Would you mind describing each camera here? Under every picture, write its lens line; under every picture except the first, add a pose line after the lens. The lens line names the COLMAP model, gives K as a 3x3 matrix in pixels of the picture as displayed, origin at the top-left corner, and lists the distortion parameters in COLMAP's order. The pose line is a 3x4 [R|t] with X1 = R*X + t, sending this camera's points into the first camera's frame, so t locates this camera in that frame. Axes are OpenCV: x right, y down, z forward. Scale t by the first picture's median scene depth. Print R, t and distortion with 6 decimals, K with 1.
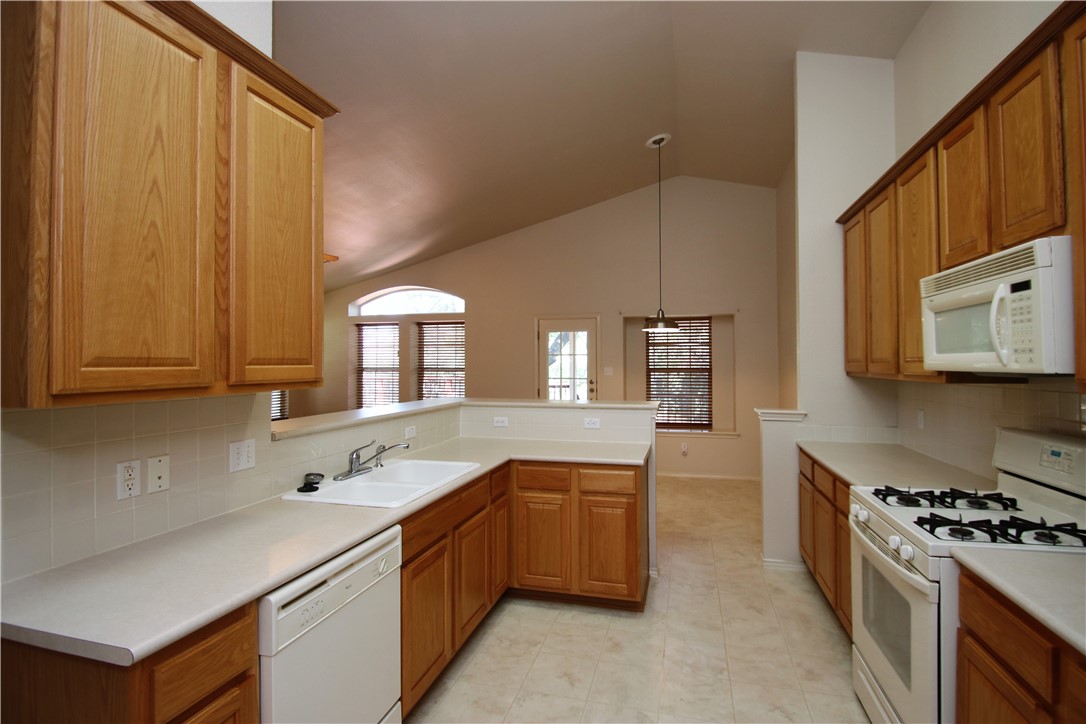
lens RADIAL K [[506.5, 0, 557.0], [0, 506.5, 356.9], [0, 0, 1]] dist [0.001995, 0.000071]
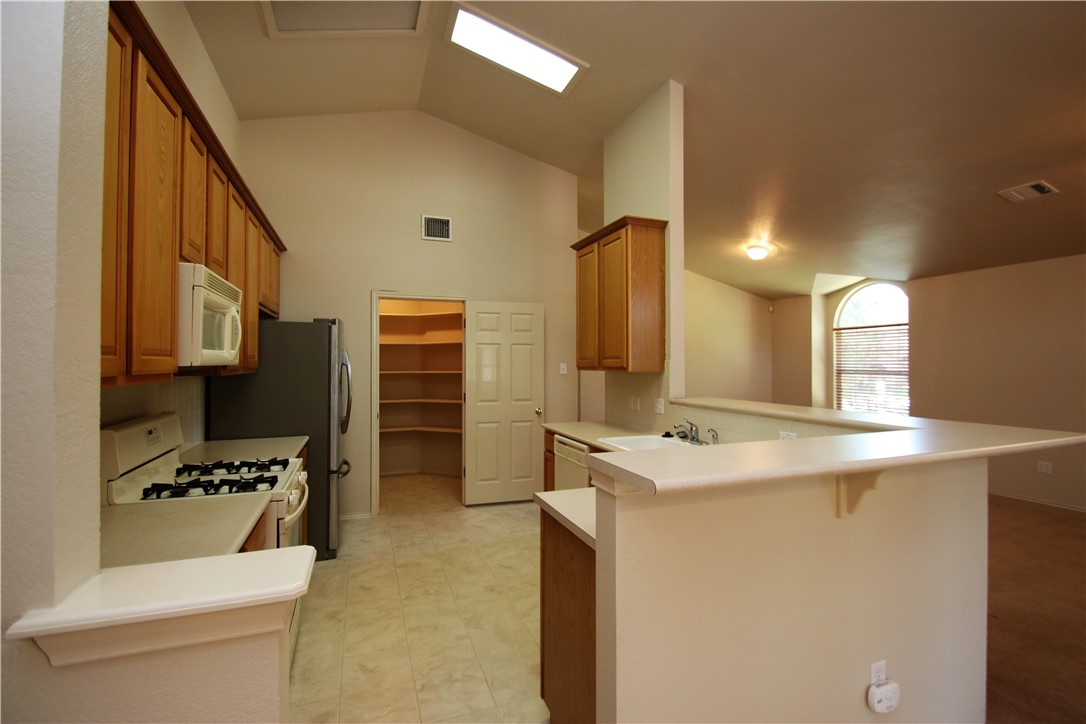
lens RADIAL K [[506.5, 0, 557.0], [0, 506.5, 356.9], [0, 0, 1]] dist [0.001995, 0.000071]
pose [[-0.813130, -0.002204, -0.582078, 0.706706], [0.010928, 0.999759, -0.019051, 0.033966], [0.581980, -0.021852, -0.812910, 2.025706]]
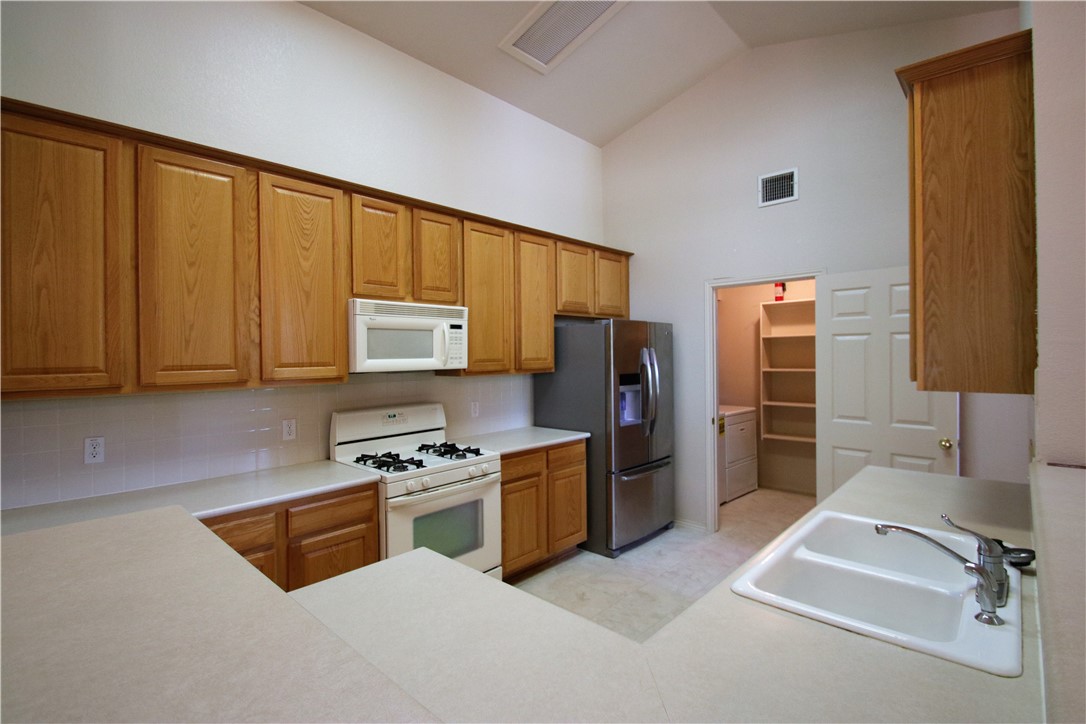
lens RADIAL K [[506.5, 0, 557.0], [0, 506.5, 356.9], [0, 0, 1]] dist [0.001995, 0.000071]
pose [[-0.882256, 0.010085, 0.470662, -0.286784], [0.007899, 0.999947, -0.006619, 0.001525], [-0.470704, -0.002122, -0.882289, 1.798647]]
